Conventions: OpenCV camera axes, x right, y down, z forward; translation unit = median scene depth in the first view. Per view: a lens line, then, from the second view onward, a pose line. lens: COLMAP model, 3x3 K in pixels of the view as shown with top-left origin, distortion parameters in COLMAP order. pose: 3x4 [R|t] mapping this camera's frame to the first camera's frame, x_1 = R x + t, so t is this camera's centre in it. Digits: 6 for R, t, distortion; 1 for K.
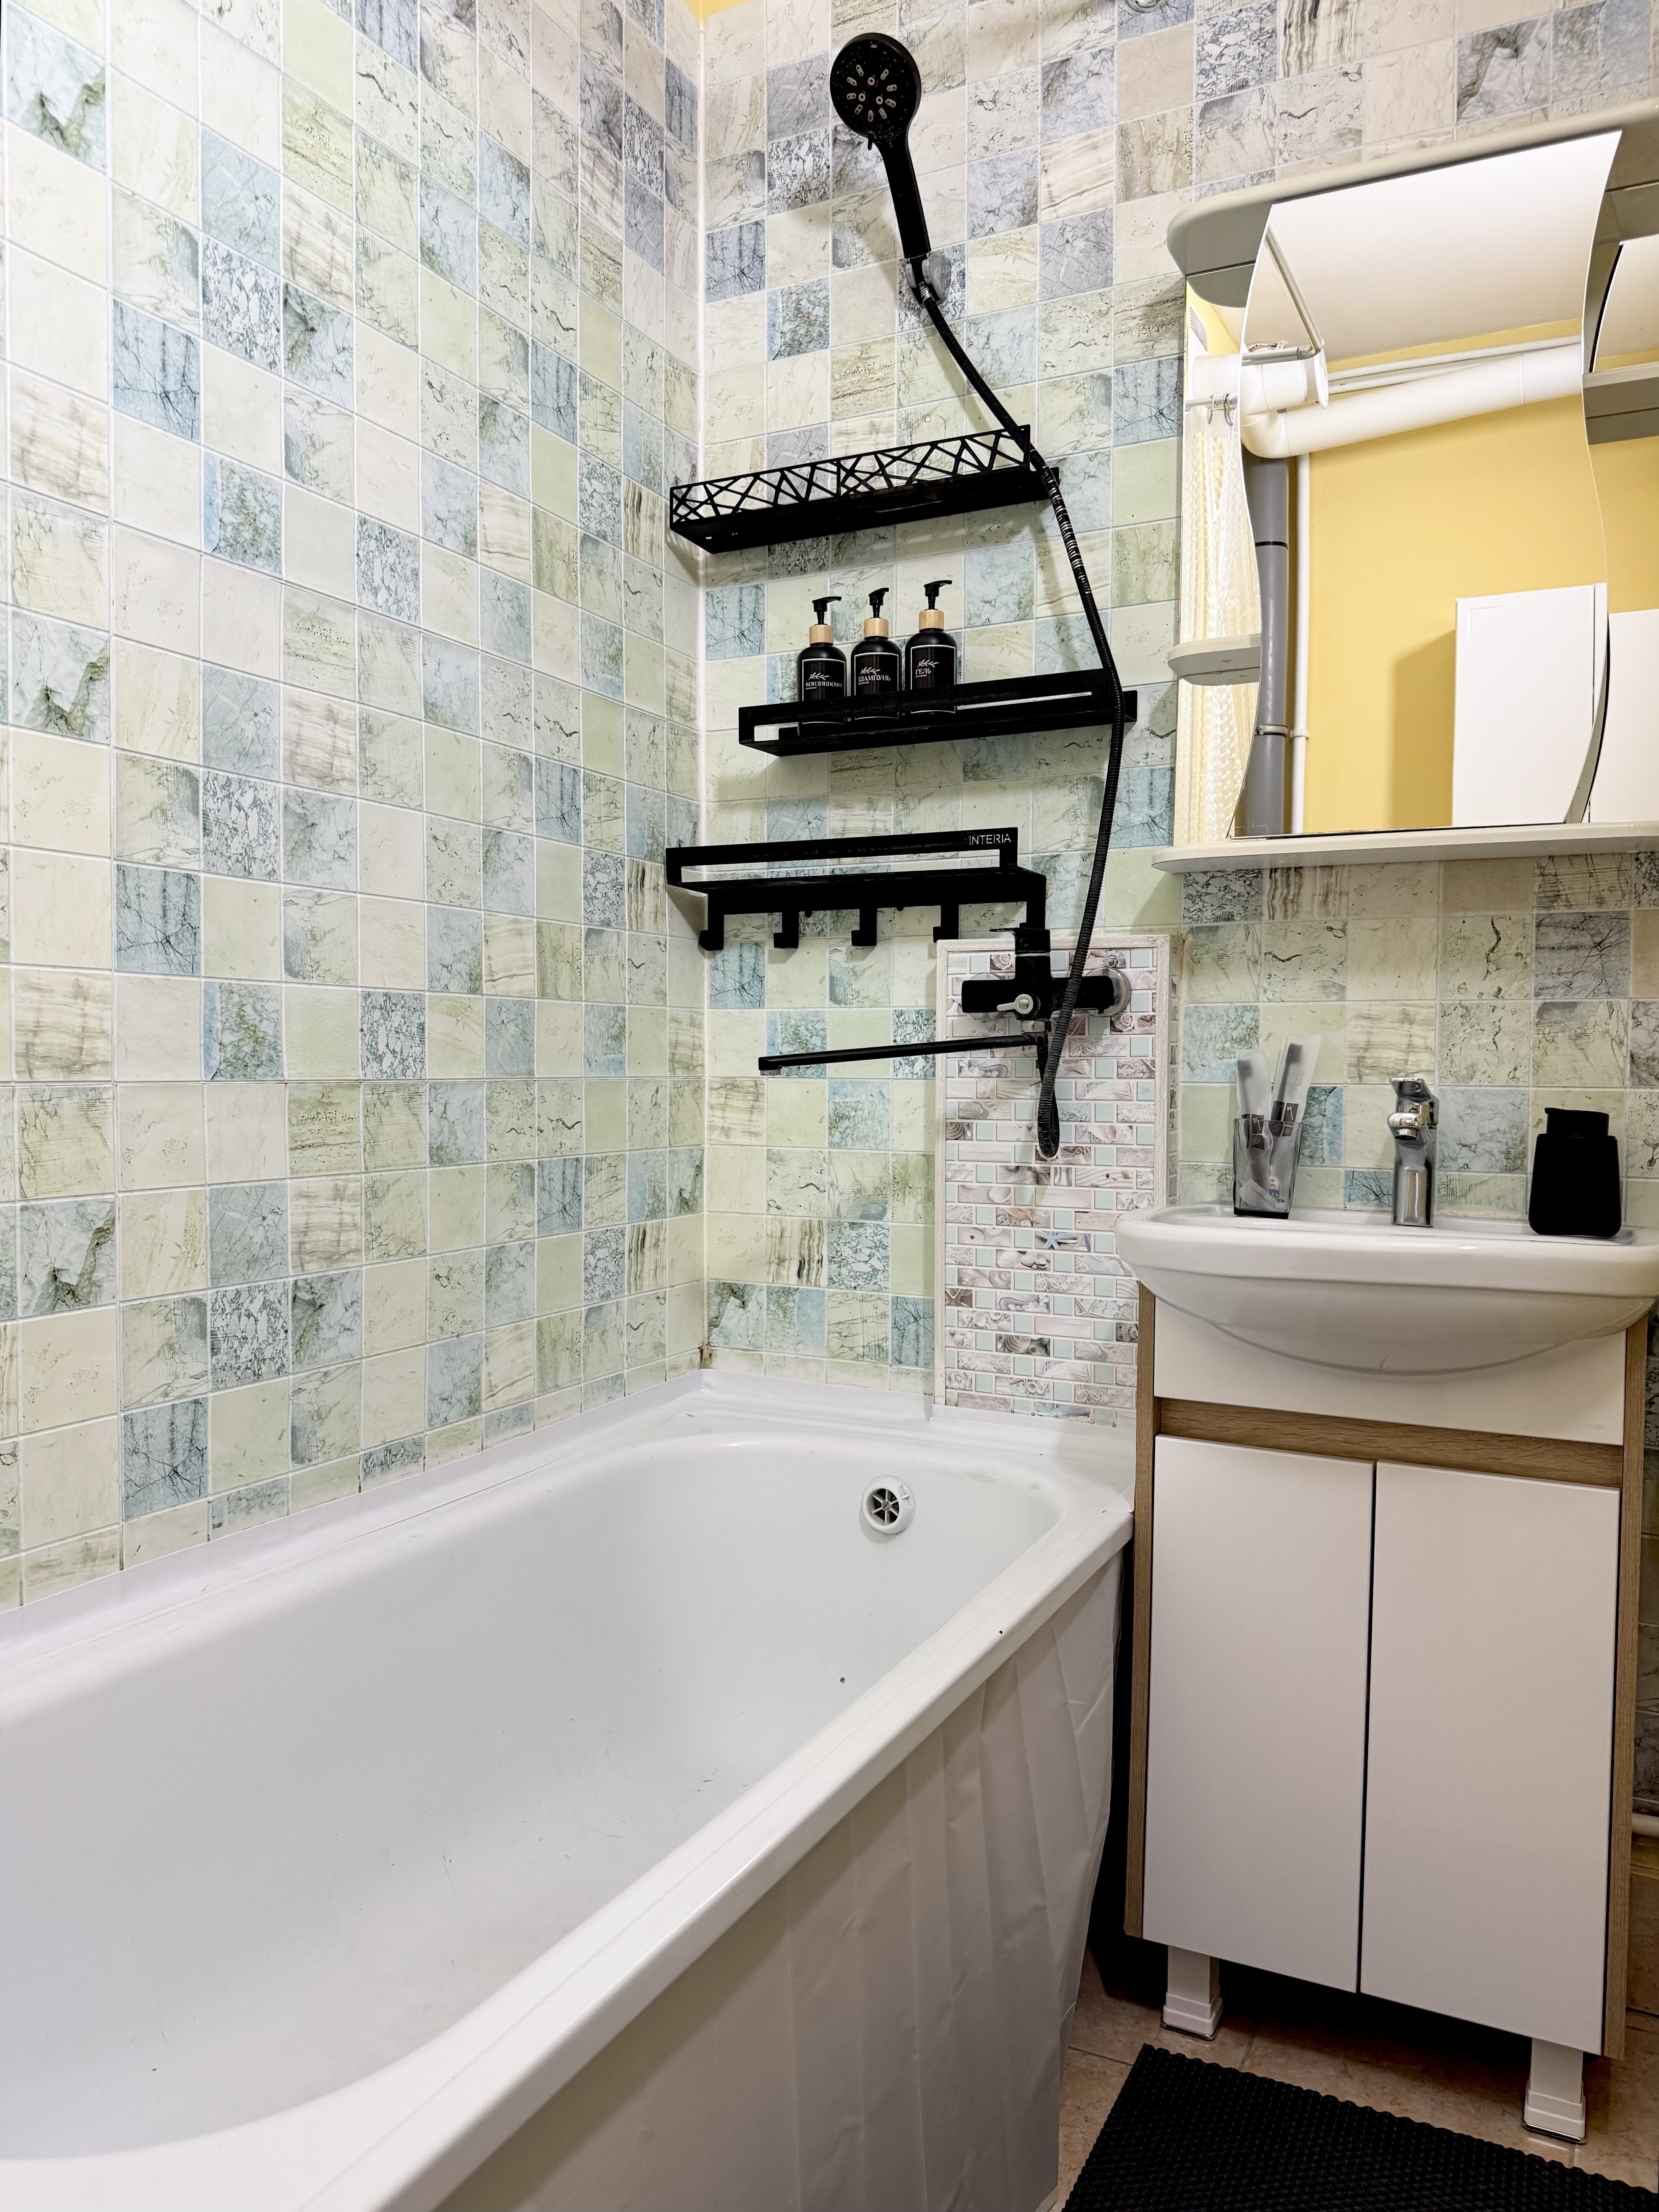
lens RADIAL K [[1571.1, 0, 823.5], [0, 1571.1, 1114.6], [0, 0, 1]] dist [0.186870, -0.406655]
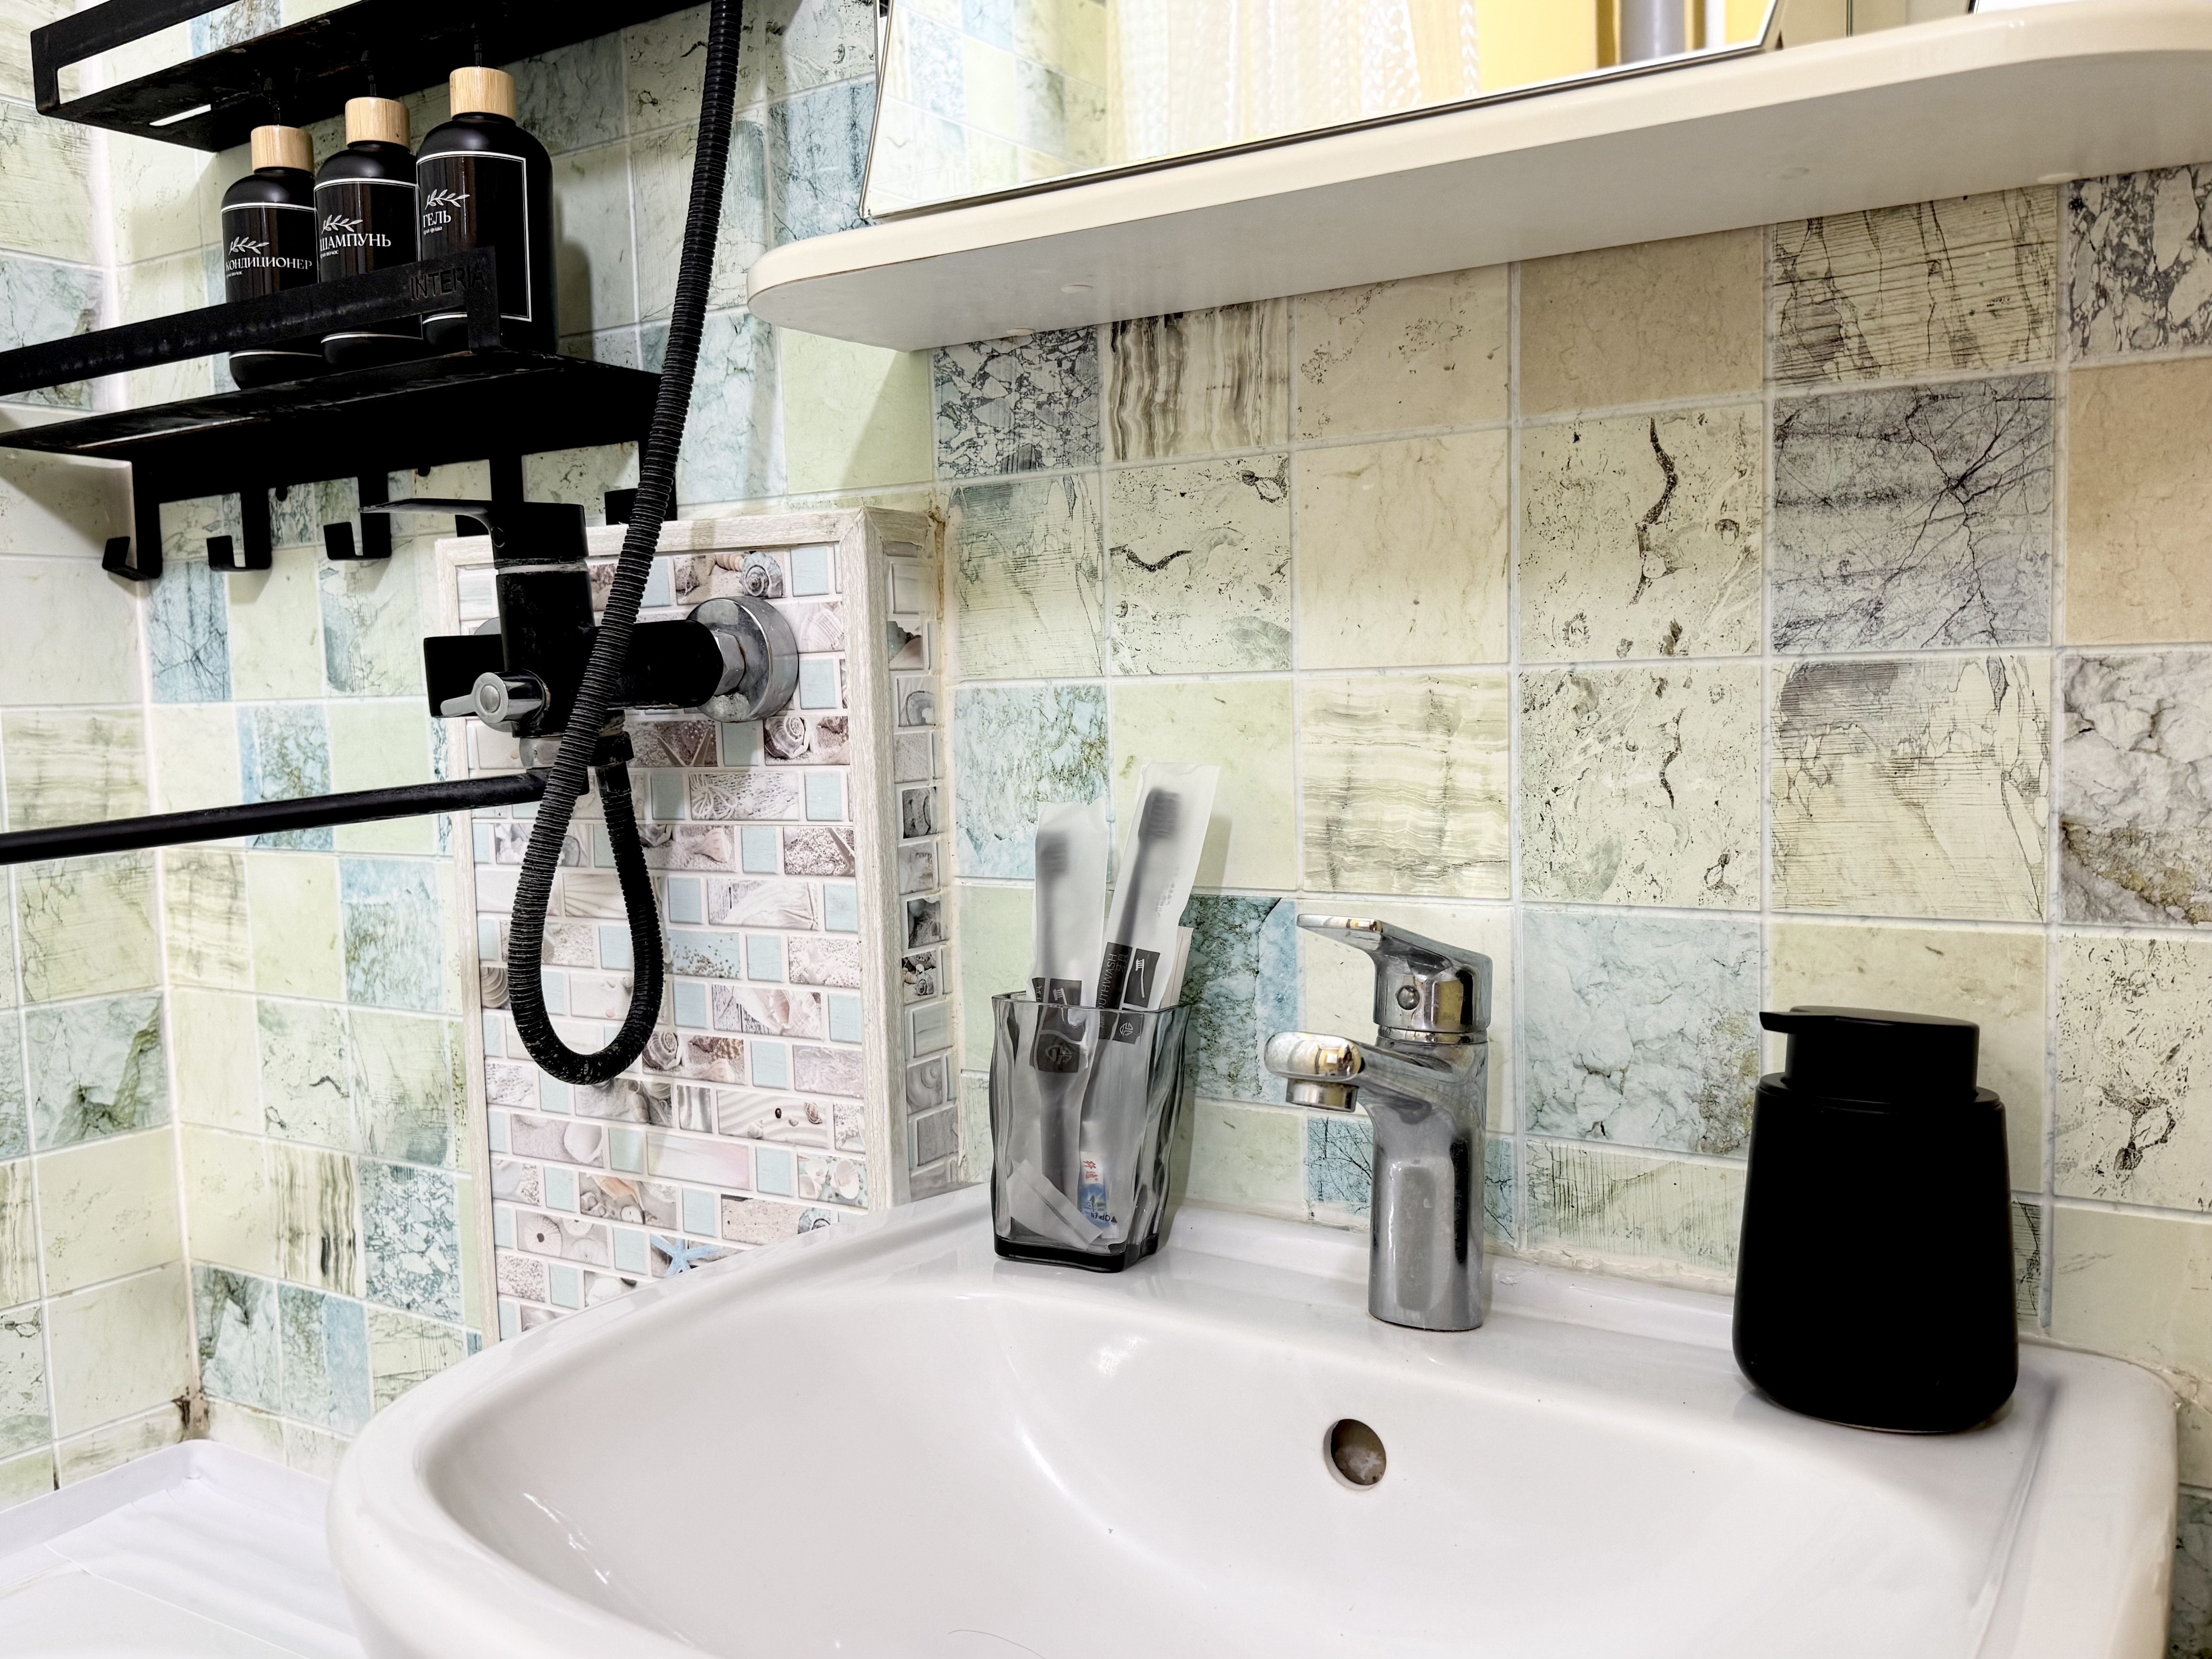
lens RADIAL K [[1796.0, 0, 1114.6], [0, 1796.0, 834.9], [0, 0, 1]] dist [0.182285, -0.409749]
pose [[0.993957, -0.023396, -0.107250, 0.314798], [0.028399, 0.998567, 0.045356, -0.050858], [0.106035, -0.048127, 0.993197, 0.547702]]
